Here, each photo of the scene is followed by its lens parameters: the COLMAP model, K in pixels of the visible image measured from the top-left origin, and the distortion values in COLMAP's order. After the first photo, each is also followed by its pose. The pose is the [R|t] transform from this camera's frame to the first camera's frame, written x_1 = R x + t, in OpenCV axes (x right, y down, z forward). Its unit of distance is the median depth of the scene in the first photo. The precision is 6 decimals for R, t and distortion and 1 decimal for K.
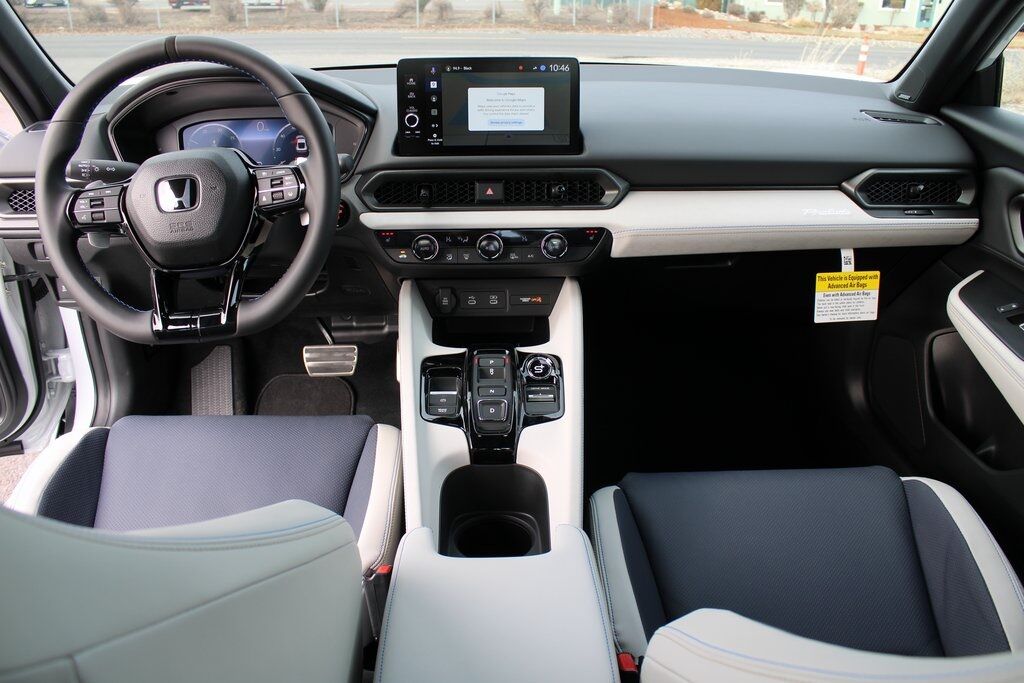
lens RADIAL K [[844.2, 0, 508.6], [0, 844.2, 332.9], [0, 0, 1]] dist [-0.161971, 0.135992]
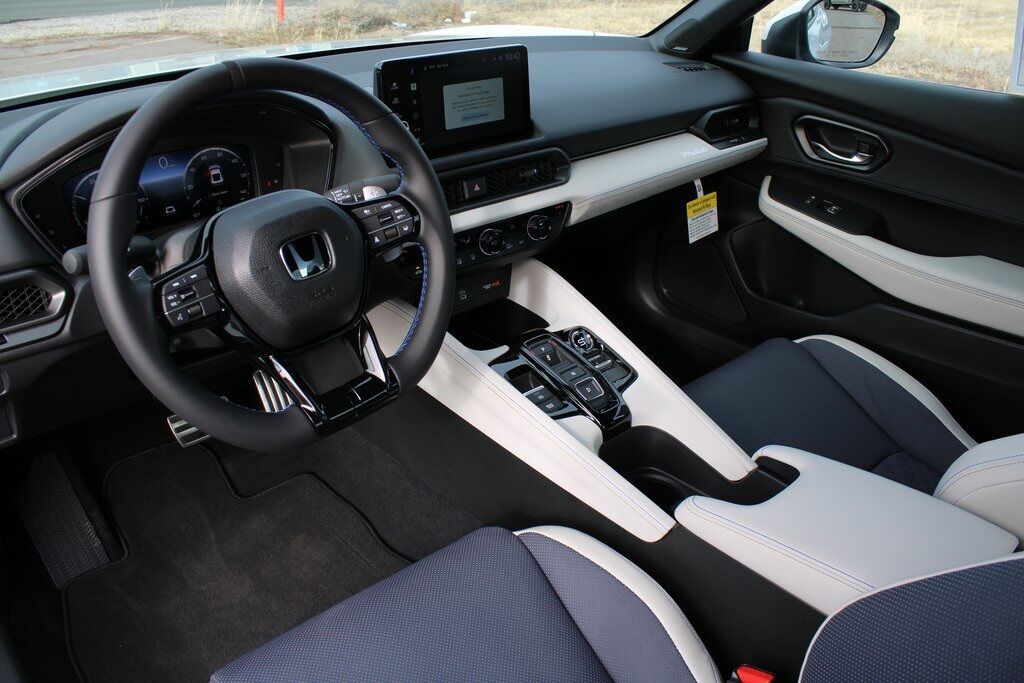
lens RADIAL K [[844.2, 0, 510.6], [0, 844.2, 333.0], [0, 0, 1]] dist [-0.161971, 0.135992]
pose [[0.766042, -0.284982, 0.576164, -0.607211], [0.249745, 0.957882, 0.141738, -0.133422], [-0.592290, 0.035318, 0.804950, 0.182805]]
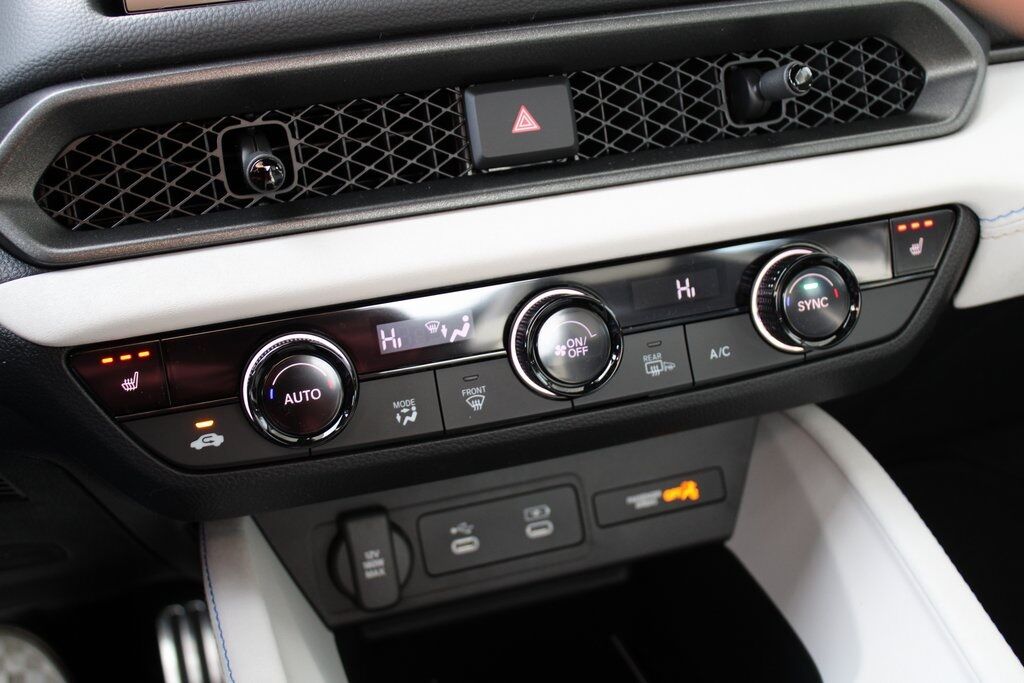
lens RADIAL K [[1266.7, 0, 522.4], [0, 1266.7, 332.2], [0, 0, 1]] dist [-0.054230, 0.000000]
pose [[0.963716, -0.157680, 0.215379, -0.111769], [0.171025, 0.984253, -0.044677, -0.090152], [-0.204943, 0.079891, 0.975508, 0.638790]]
